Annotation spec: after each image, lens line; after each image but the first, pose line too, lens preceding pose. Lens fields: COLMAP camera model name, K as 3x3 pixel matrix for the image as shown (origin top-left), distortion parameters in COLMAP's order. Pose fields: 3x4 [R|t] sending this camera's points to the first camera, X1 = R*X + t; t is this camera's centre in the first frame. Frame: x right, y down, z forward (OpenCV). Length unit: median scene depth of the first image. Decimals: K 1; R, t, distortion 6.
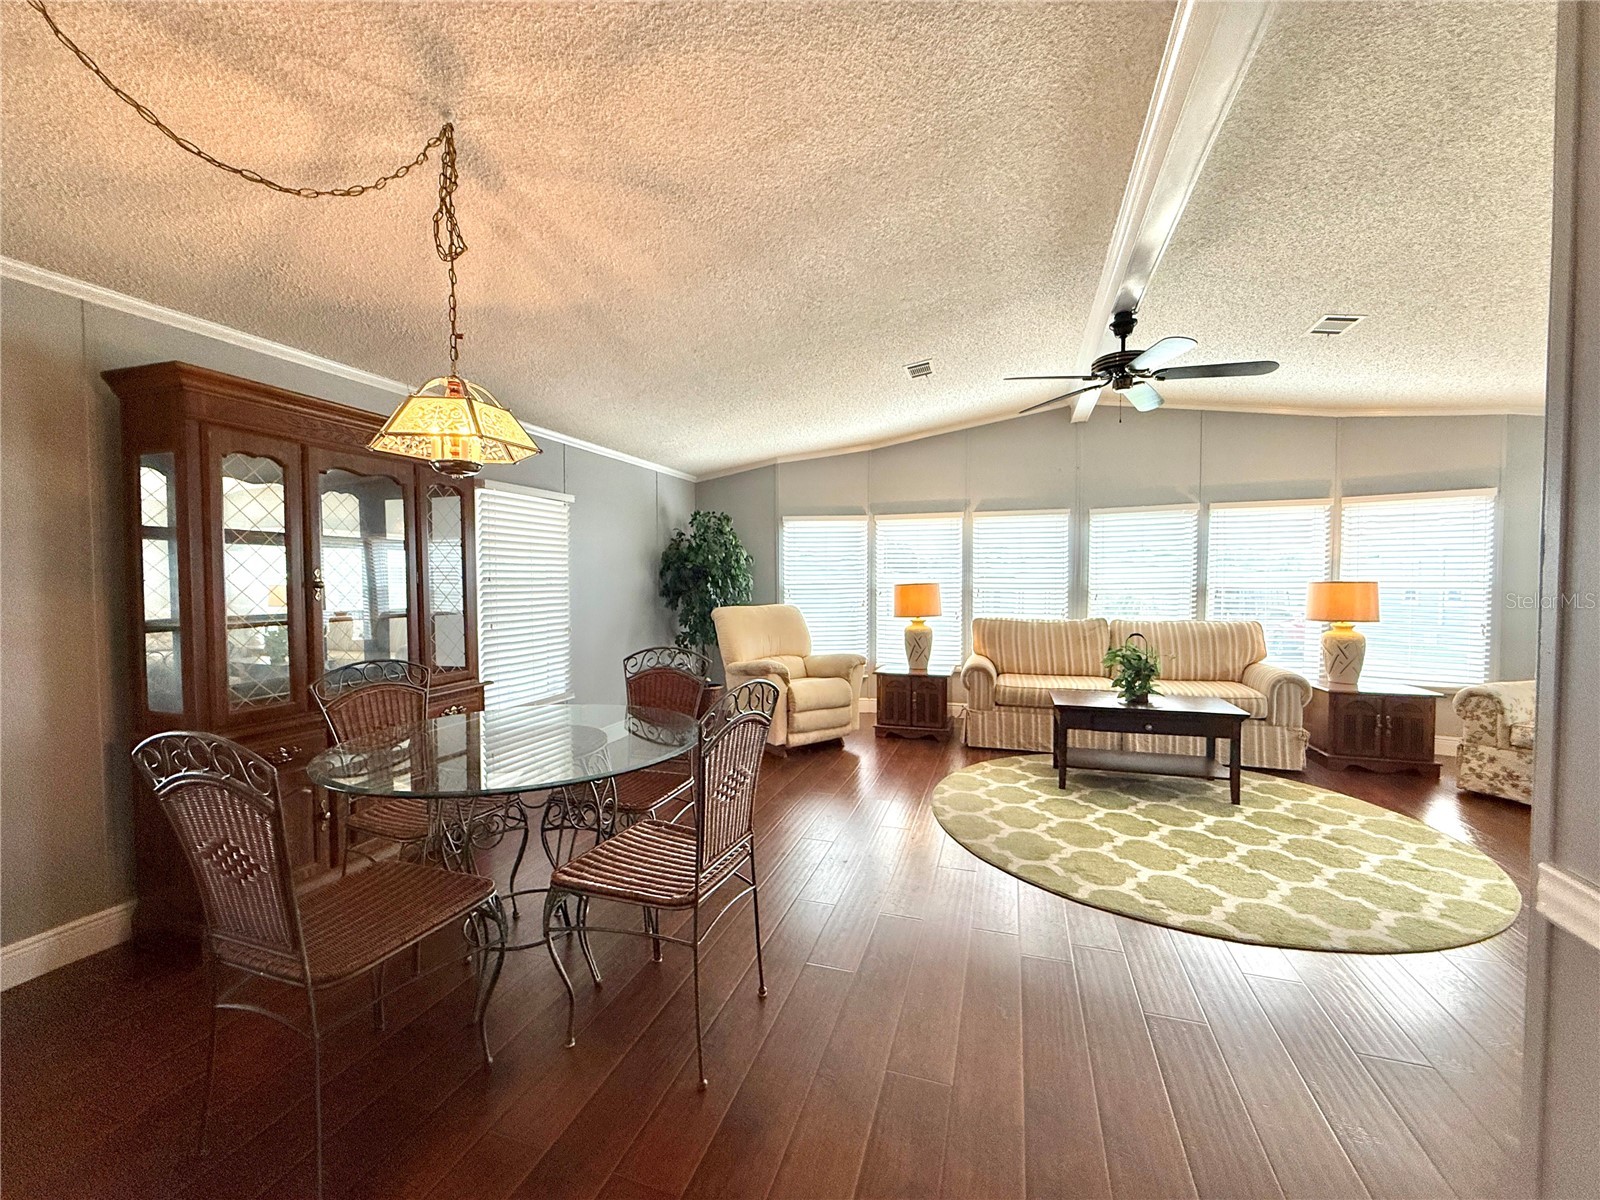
lens RADIAL K [[635.8, 0, 797.9], [0, 635.8, 599.6], [0, 0, 1]] dist [0.000111, -0.000297]
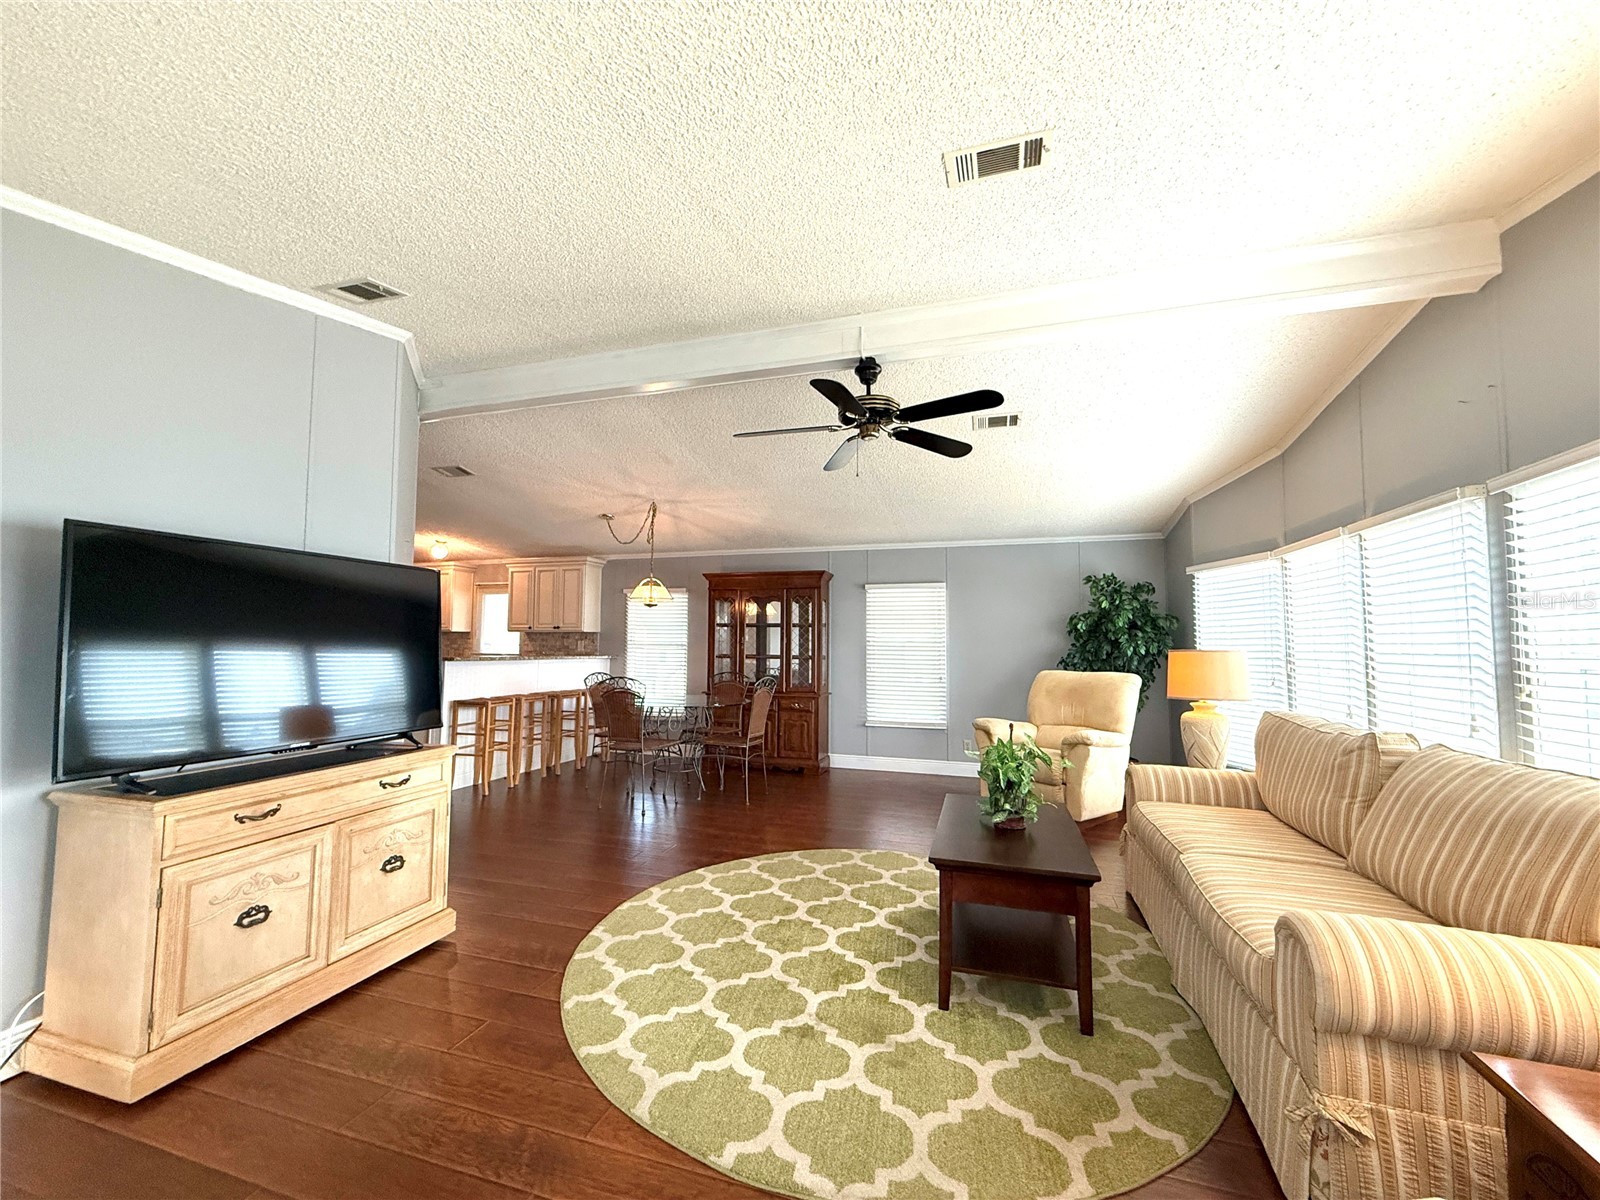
lens RADIAL K [[635.8, 0, 797.9], [0, 635.8, 599.6], [0, 0, 1]] dist [0.000111, -0.000297]
pose [[0.019193, -0.066843, -0.997579, 1.360753], [-0.040000, 0.996913, -0.067568, -0.025793], [0.999015, 0.041200, 0.016460, 0.853918]]
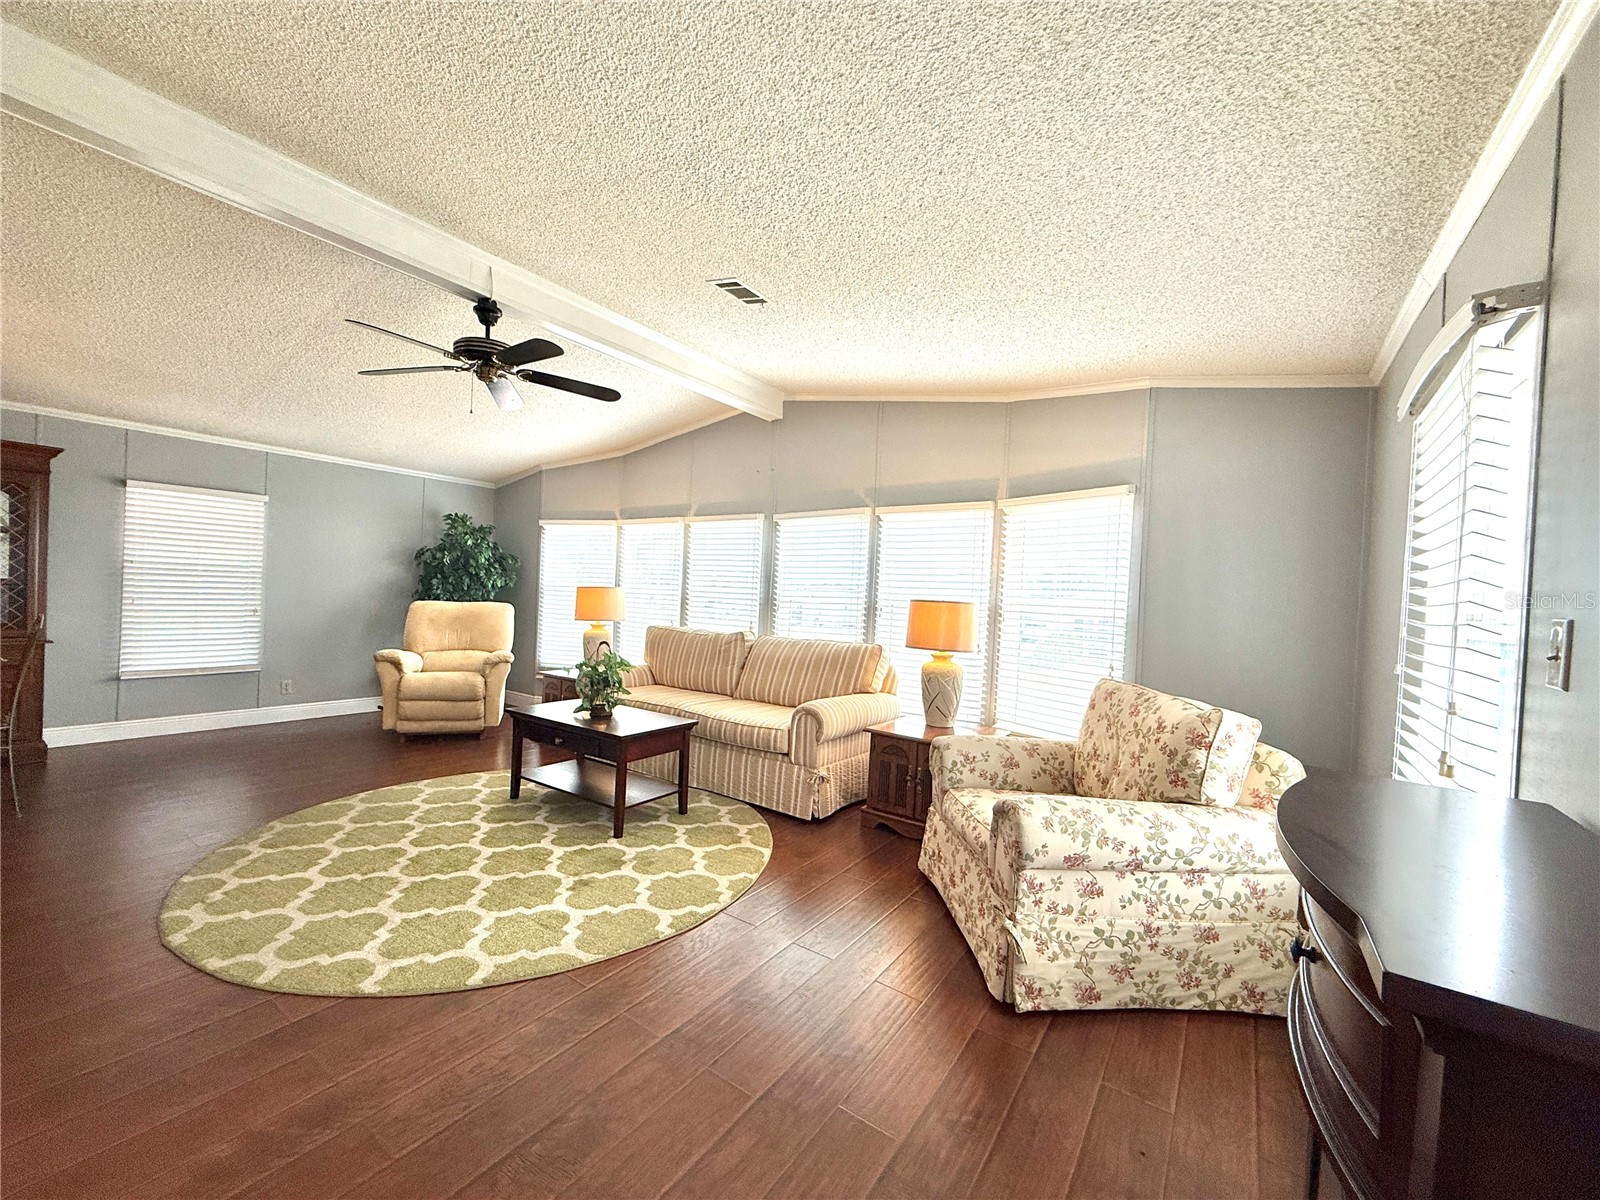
lens RADIAL K [[635.8, 0, 797.9], [0, 635.8, 599.6], [0, 0, 1]] dist [0.000111, -0.000297]
pose [[0.957544, 0.045934, -0.284605, 1.195483], [-0.053656, 0.998371, -0.019391, -0.005523], [0.283251, 0.033839, 0.958449, 0.216750]]
